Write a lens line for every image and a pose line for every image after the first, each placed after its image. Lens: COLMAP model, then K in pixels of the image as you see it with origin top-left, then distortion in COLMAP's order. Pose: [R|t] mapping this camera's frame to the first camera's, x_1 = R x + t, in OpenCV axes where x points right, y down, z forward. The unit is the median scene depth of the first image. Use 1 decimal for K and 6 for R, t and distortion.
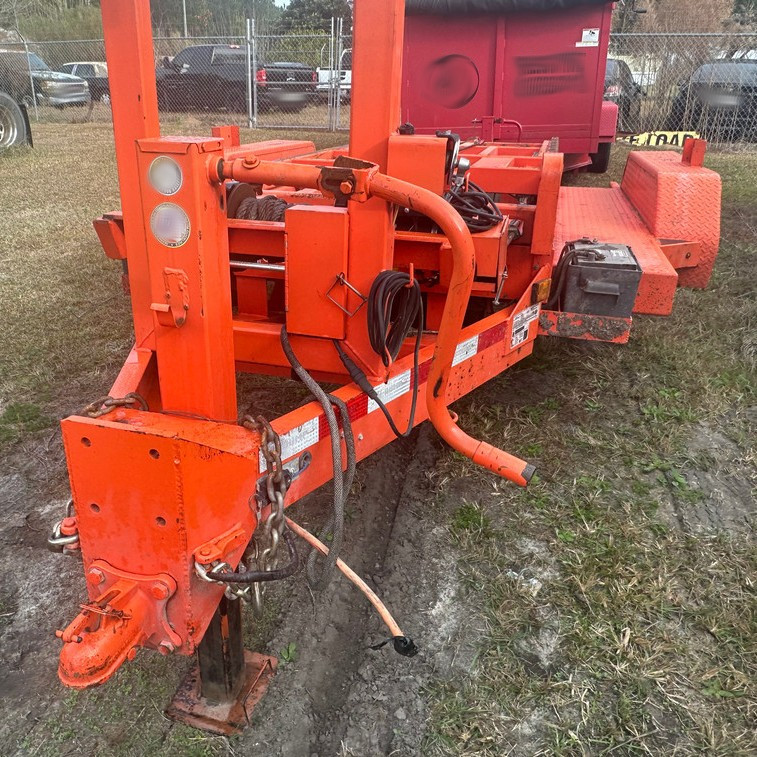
lens RADIAL K [[692.8, 0, 344.7], [0, 692.8, 398.7], [0, 0, 1]] dist [0.016203, 0.000000]
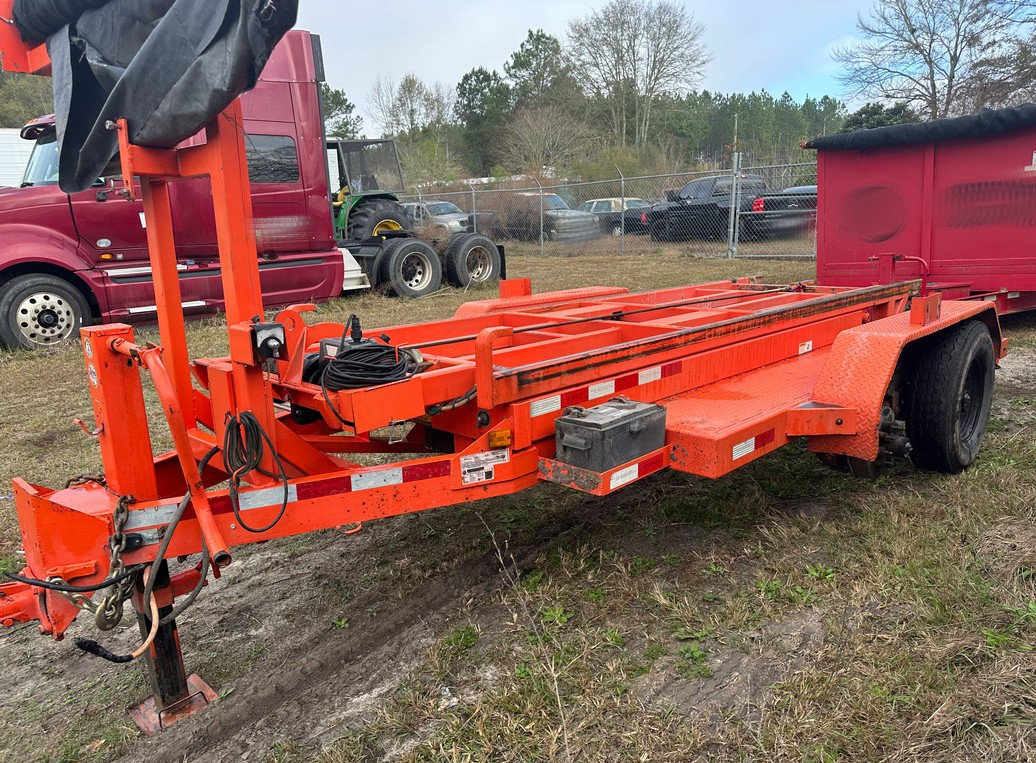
lens RADIAL K [[766.1, 0, 534.0], [0, 766.1, 400.4], [0, 0, 1]] dist [0.027511, -0.022471]
pose [[0.889120, 0.067549, -0.452661, 0.740145], [-0.146658, 0.978944, -0.141983, -0.036881], [0.433539, 0.192626, 0.880306, -0.088287]]
